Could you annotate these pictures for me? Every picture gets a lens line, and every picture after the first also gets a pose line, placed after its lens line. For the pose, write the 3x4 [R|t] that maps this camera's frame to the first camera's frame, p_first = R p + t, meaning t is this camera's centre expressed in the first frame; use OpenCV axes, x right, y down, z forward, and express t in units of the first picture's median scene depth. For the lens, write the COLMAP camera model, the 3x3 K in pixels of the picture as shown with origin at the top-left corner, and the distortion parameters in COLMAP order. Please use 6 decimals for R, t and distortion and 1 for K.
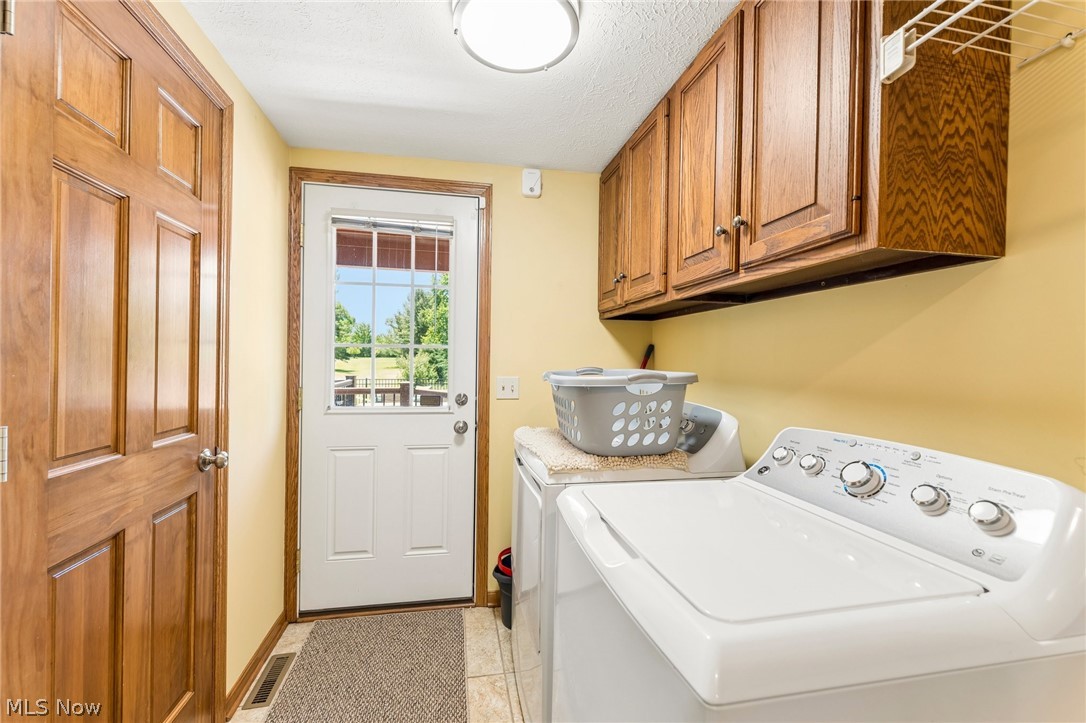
lens RADIAL K [[438.3, 0, 543.0], [0, 438.3, 361.8], [0, 0, 1]] dist [-0.003531, 0.000007]
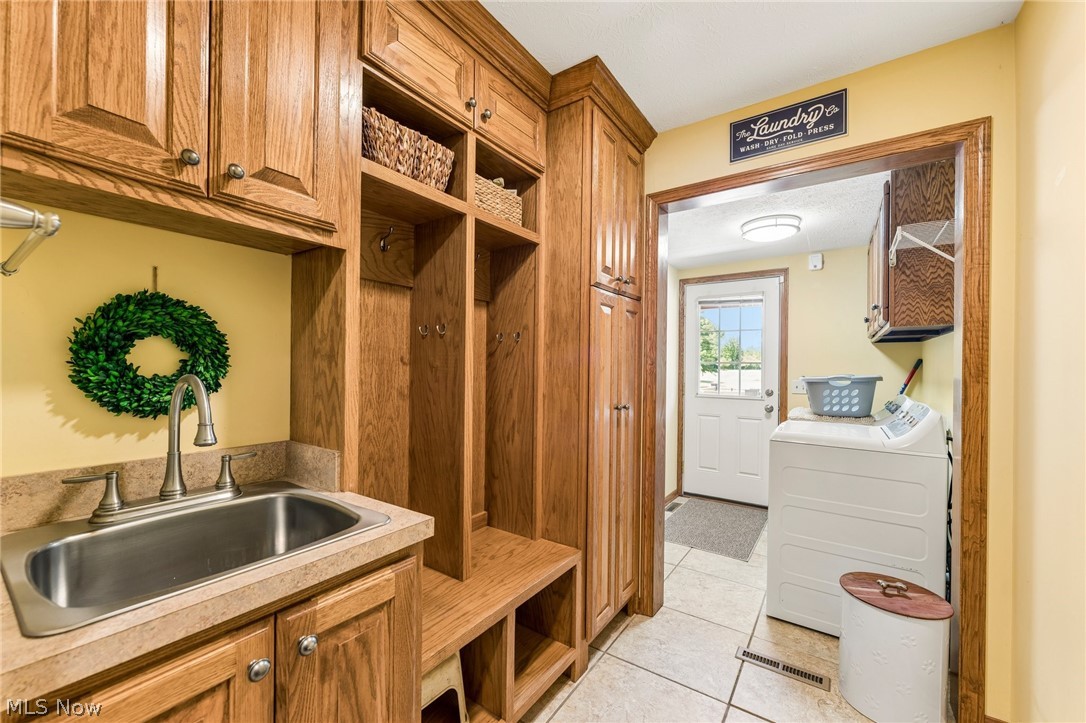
lens RADIAL K [[438.3, 0, 541.2], [0, 438.3, 365.6], [0, 0, 1]] dist [-0.003531, 0.000007]
pose [[0.695159, -0.007727, -0.718815, 0.660124], [-0.006140, 0.999842, -0.016686, 0.018296], [0.718830, 0.016013, 0.695001, -1.315551]]
